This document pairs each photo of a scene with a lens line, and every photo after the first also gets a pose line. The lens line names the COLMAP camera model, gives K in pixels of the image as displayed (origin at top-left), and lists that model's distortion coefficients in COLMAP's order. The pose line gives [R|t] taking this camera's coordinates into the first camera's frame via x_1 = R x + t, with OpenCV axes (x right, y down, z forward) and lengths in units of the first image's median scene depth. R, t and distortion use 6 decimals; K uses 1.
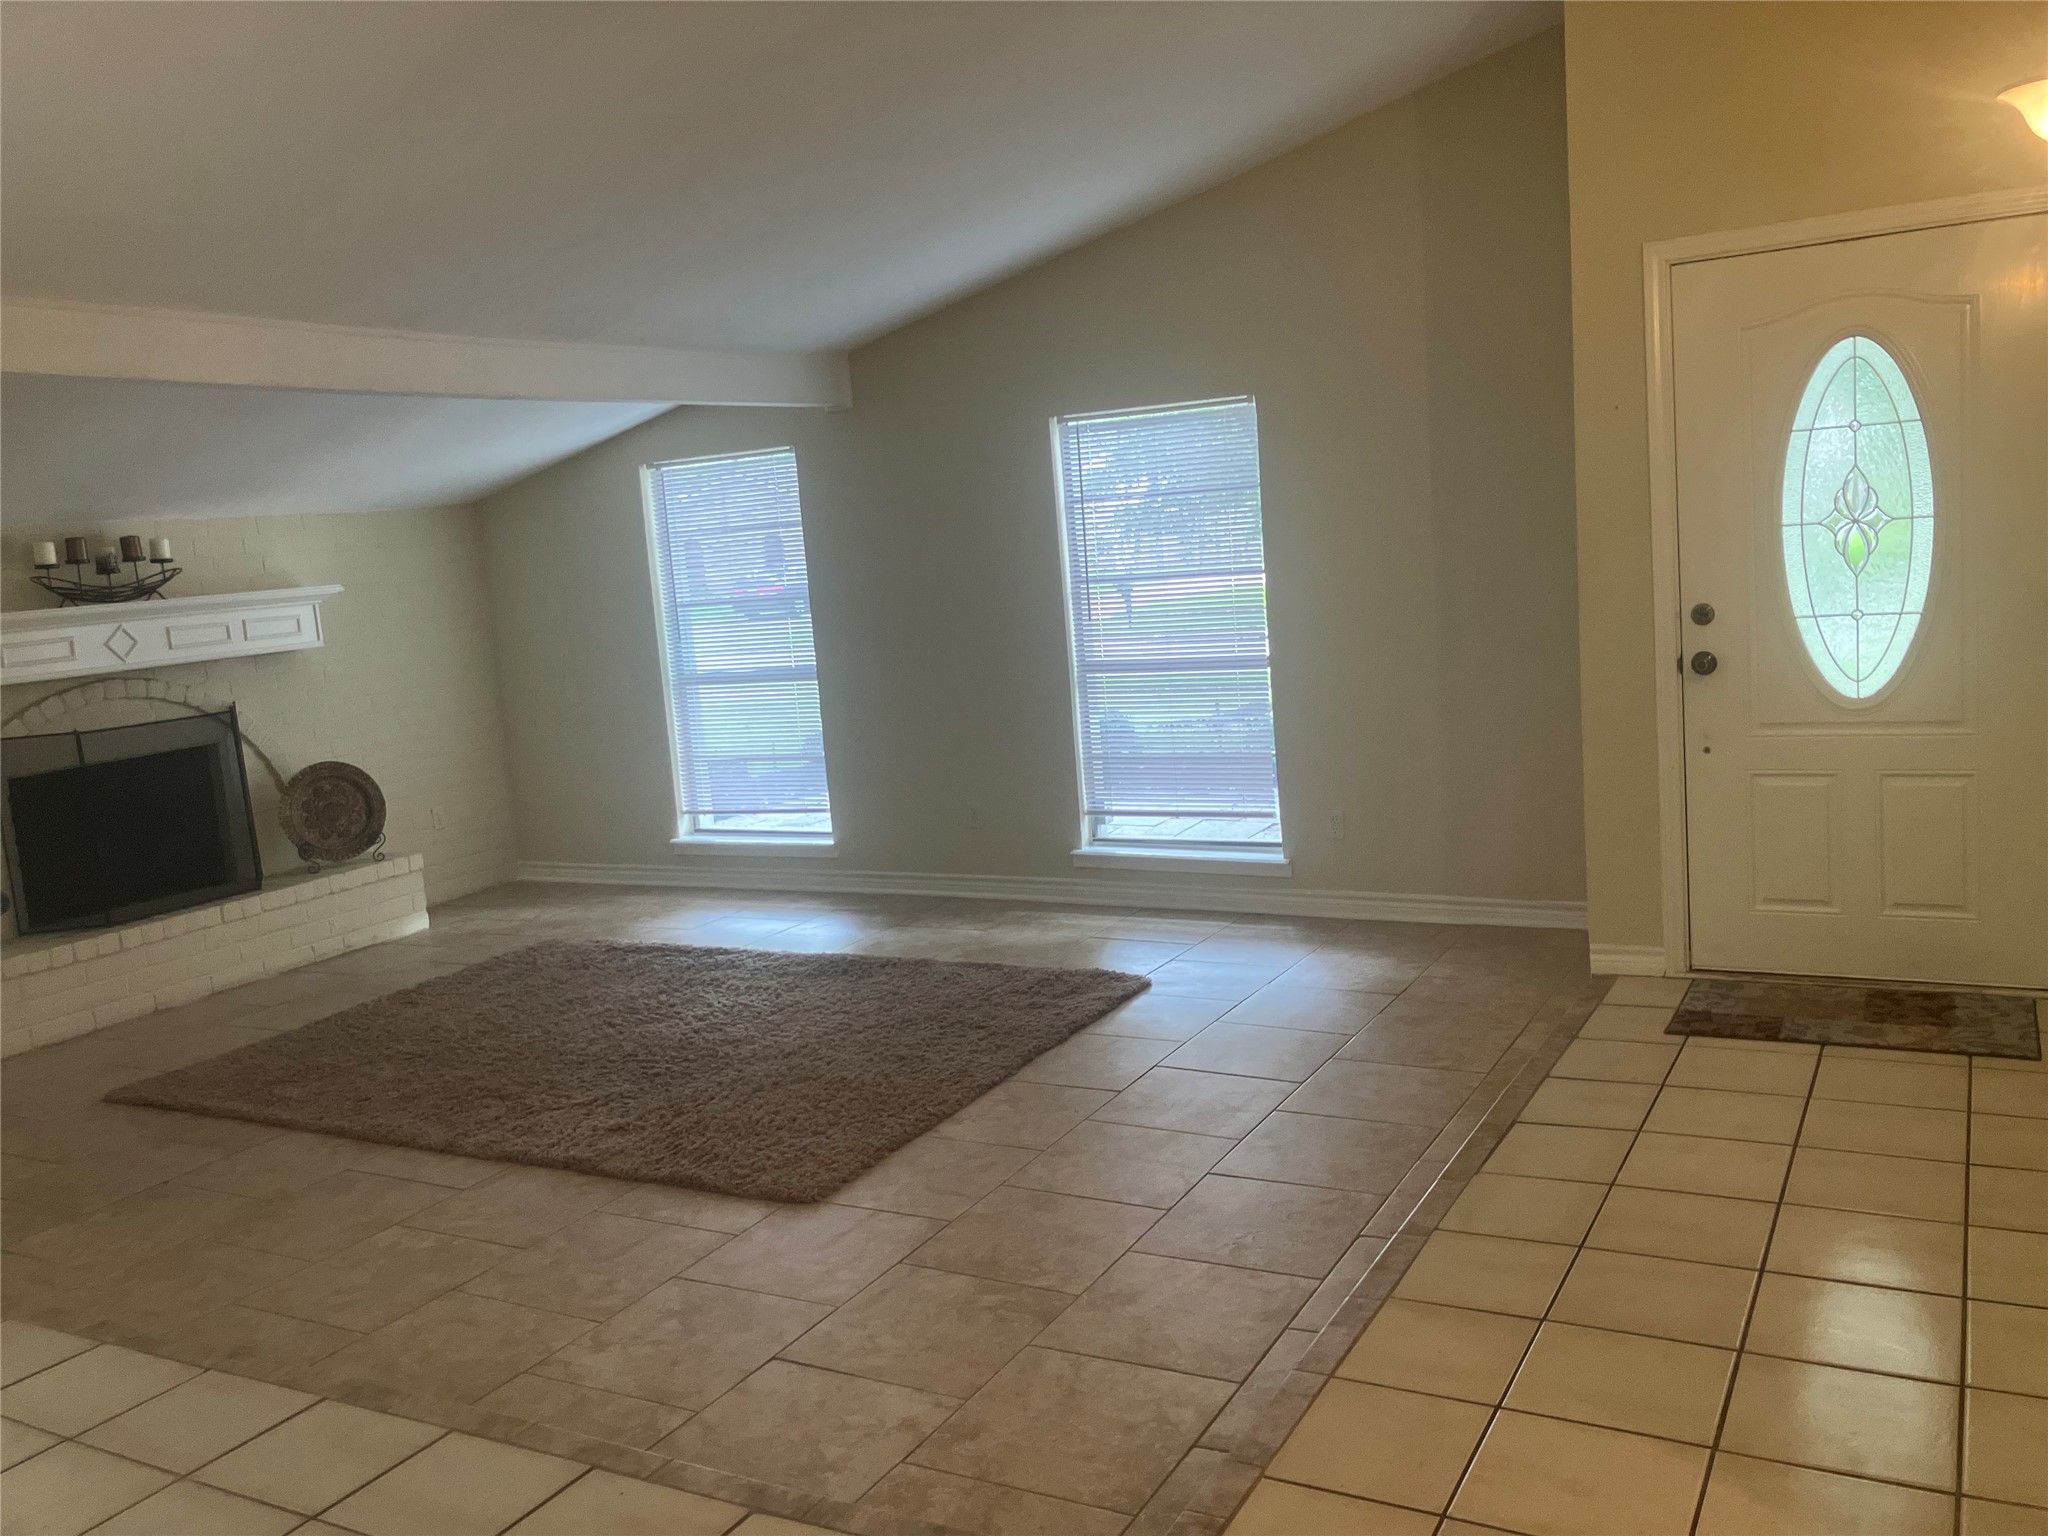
lens RADIAL K [[1693.0, 0, 1037.4], [0, 1693.0, 758.6], [0, 0, 1]] dist [0.042084, -0.053287]
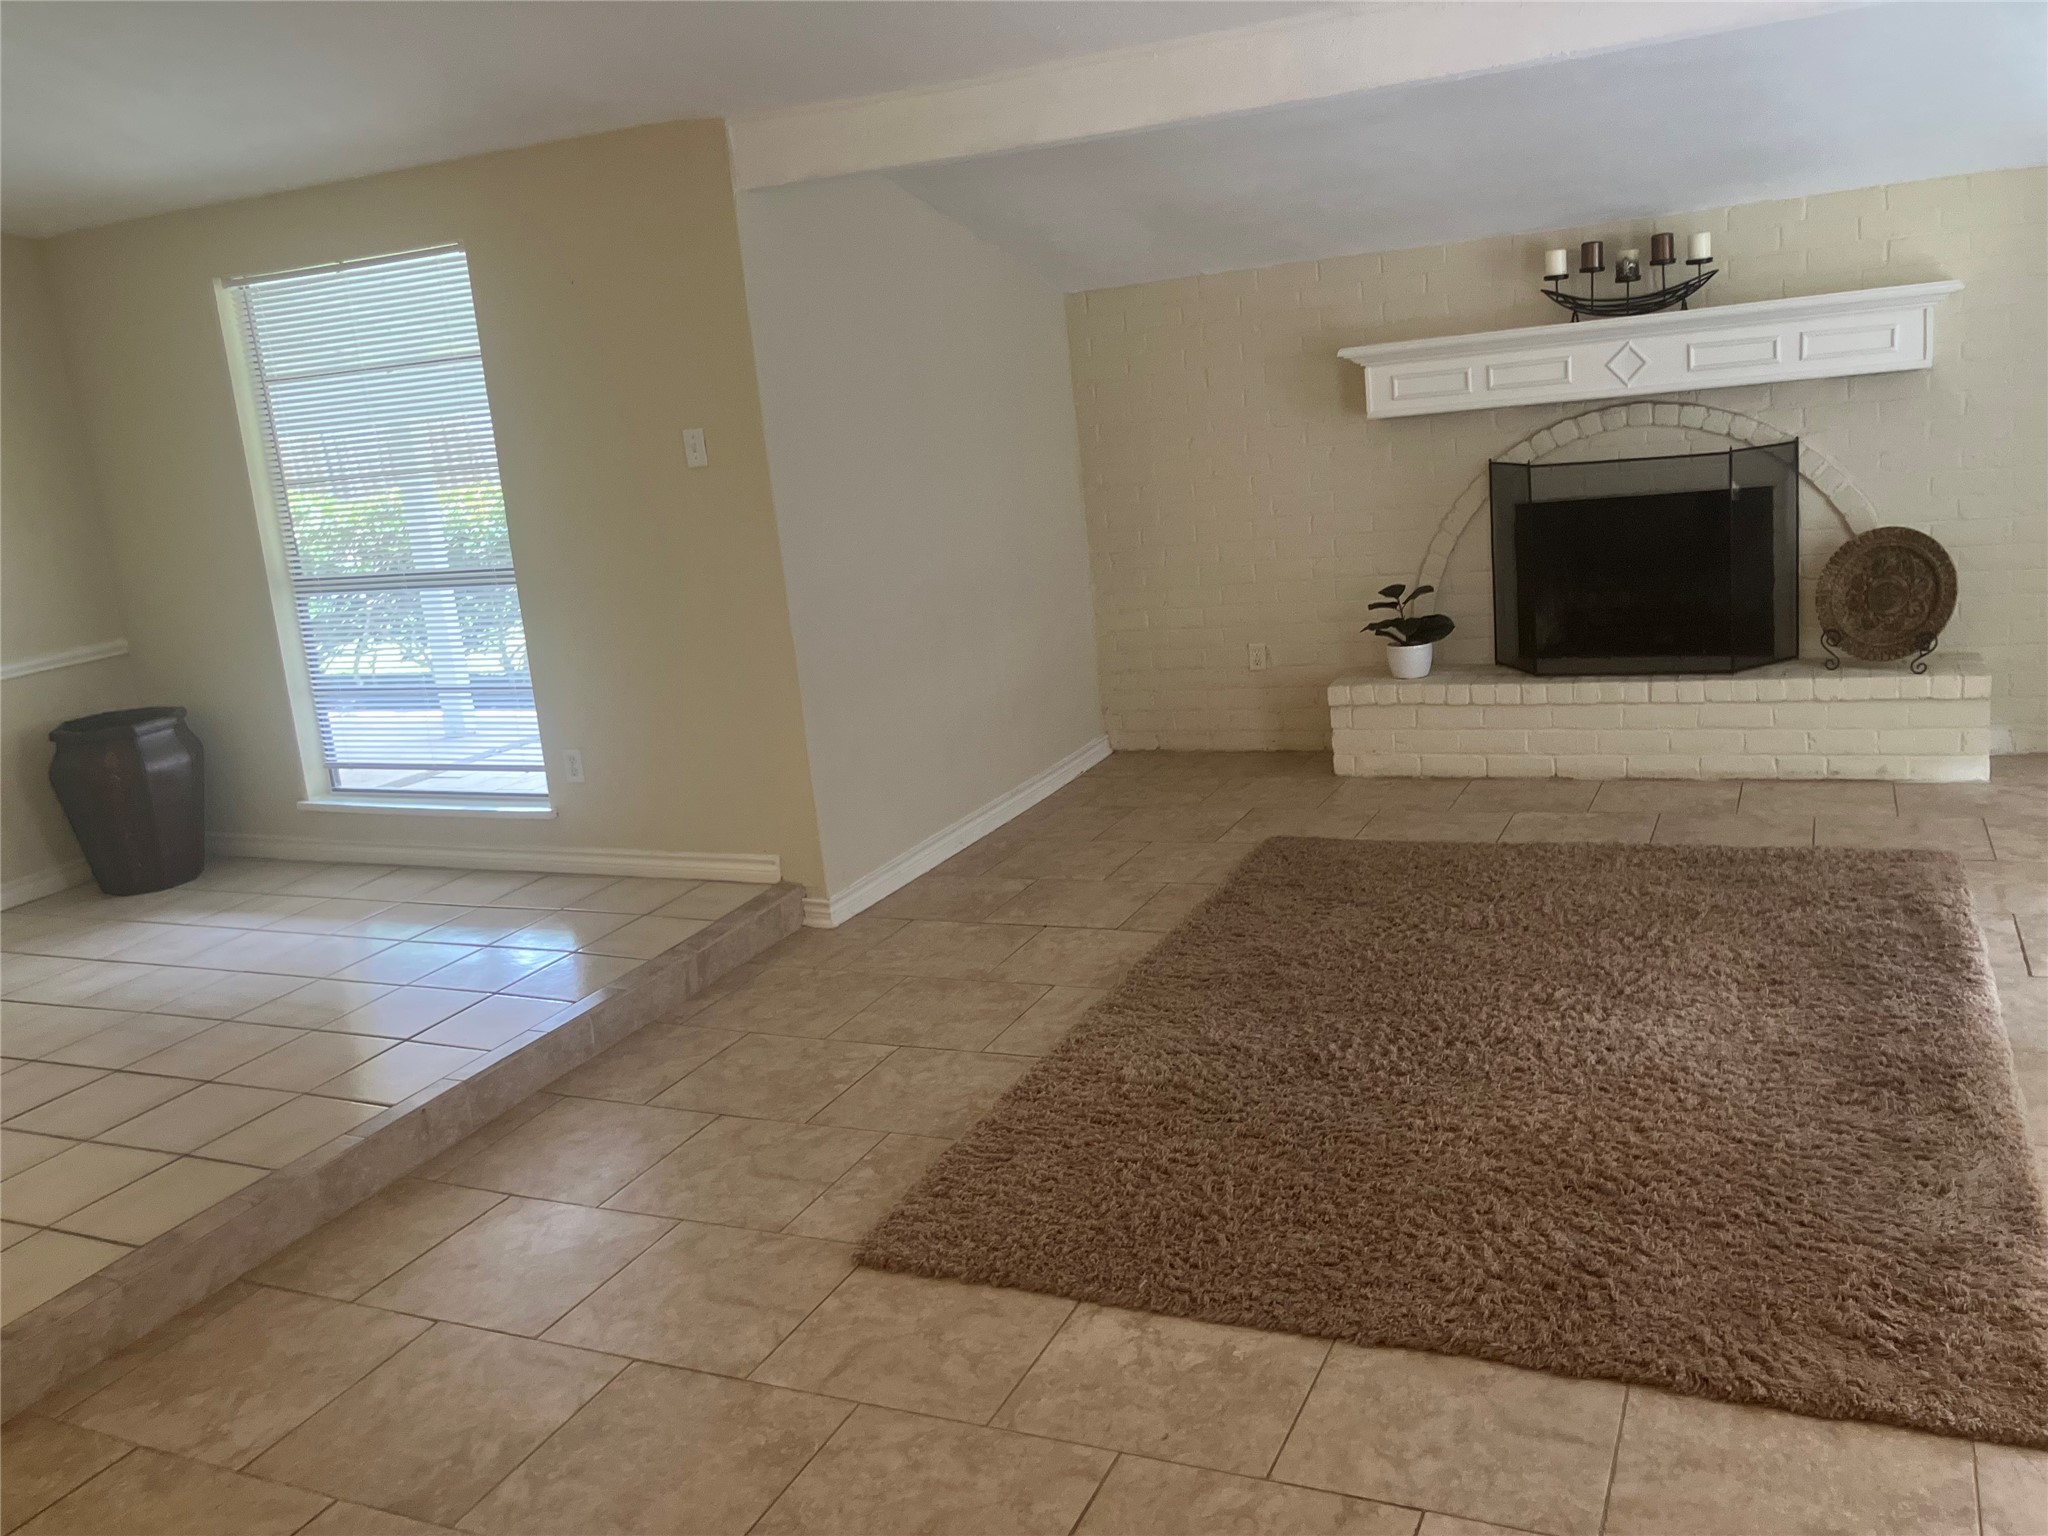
lens RADIAL K [[1693.0, 0, 995.4], [0, 1693.0, 749.1], [0, 0, 1]] dist [0.042084, -0.053287]
pose [[0.060266, 0.282056, -0.957503, 0.329951], [-0.036981, 0.959219, 0.280234, -0.109095], [0.997497, 0.018521, 0.068239, 0.610915]]
